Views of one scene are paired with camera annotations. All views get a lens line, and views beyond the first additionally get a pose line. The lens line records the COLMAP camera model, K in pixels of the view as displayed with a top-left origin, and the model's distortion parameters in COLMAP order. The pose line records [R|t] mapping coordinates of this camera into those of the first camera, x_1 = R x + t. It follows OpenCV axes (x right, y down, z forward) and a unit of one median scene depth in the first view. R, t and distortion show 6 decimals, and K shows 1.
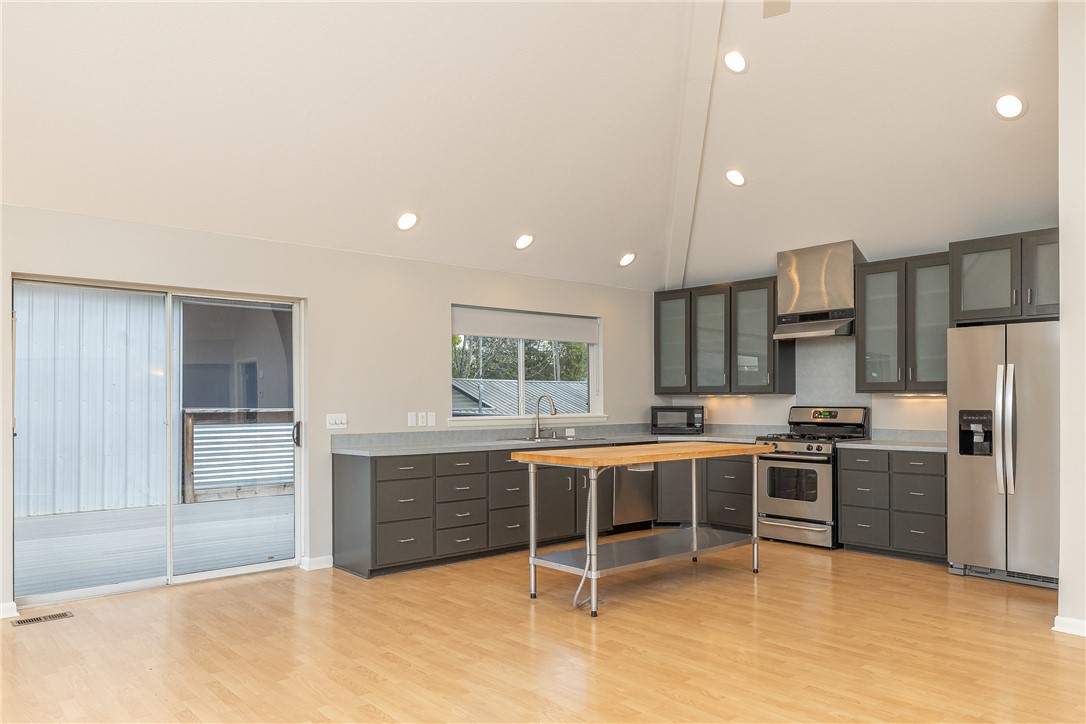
lens RADIAL K [[763.4, 0, 575.1], [0, 763.4, 397.2], [0, 0, 1]] dist [0.001669, 0.000174]
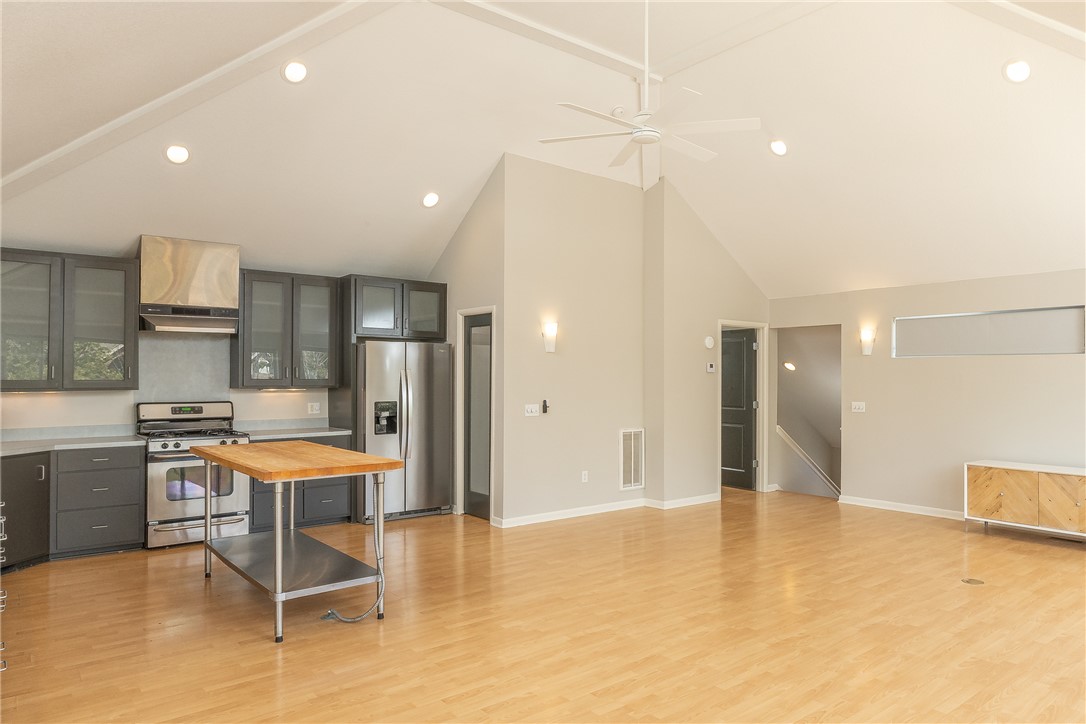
lens RADIAL K [[706.2, 0, 609.9], [0, 706.2, 374.2], [0, 0, 1]] dist [0.005828, -0.001926]
pose [[0.021860, 0.008369, 0.999726, -0.595766], [-0.003712, 0.999959, -0.008290, -0.018790], [-0.999754, -0.003530, 0.021890, 0.447332]]
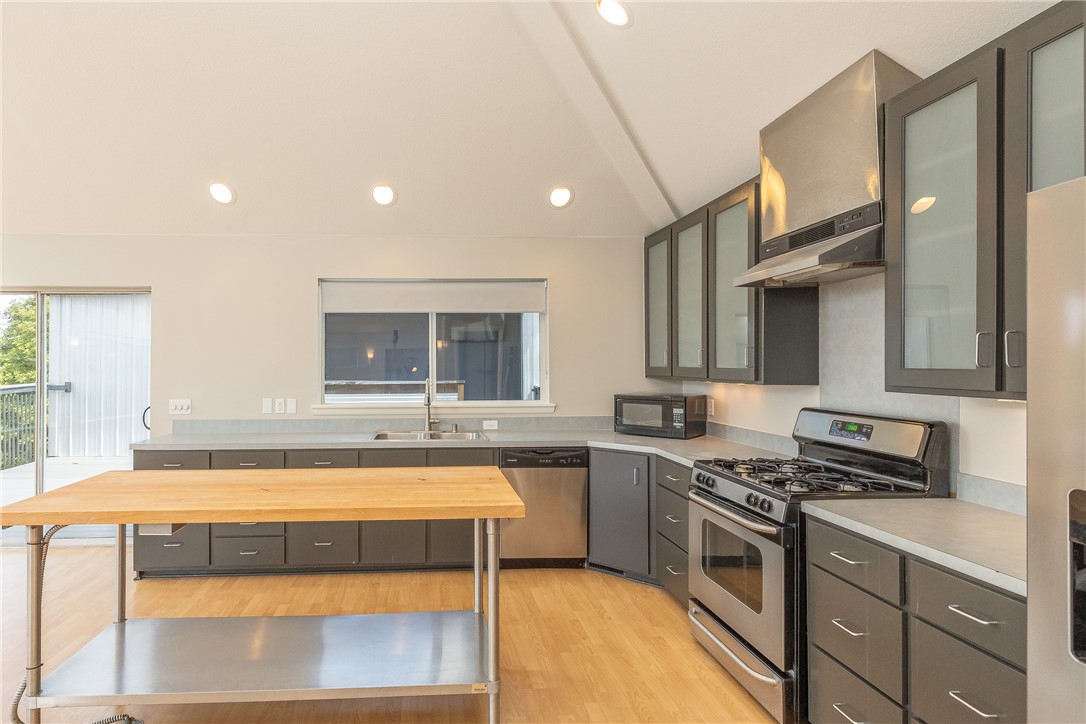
lens RADIAL K [[562.0, 0, 447.5], [0, 562.0, 358.8], [0, 0, 1]] dist [0.003382, -0.000450]
pose [[0.768879, -0.006148, -0.639364, 0.371784], [0.002624, 0.999976, -0.006461, -0.022152], [0.639389, 0.003290, 0.768877, 0.569791]]
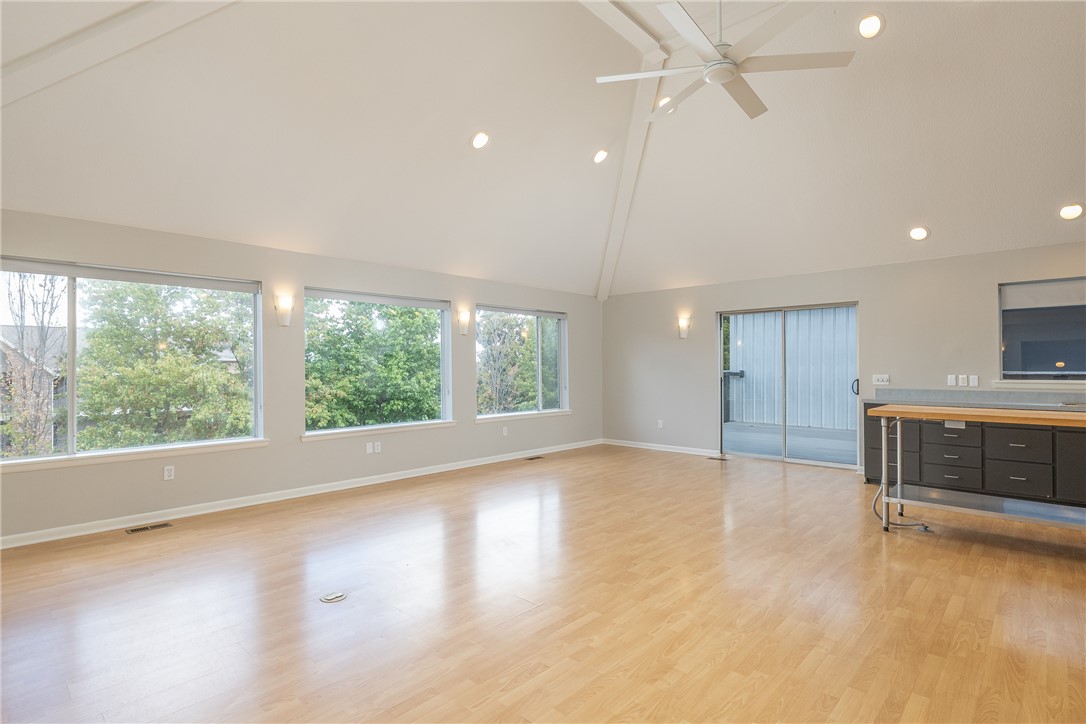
lens RADIAL K [[533.9, 0, 548.2], [0, 533.9, 361.1], [0, 0, 1]] dist [-0.006584, 0.001910]
pose [[0.080306, -0.008409, -0.996735, 0.587765], [0.005970, 0.999951, -0.007955, -0.000464], [0.996752, -0.005312, 0.080352, 0.230275]]
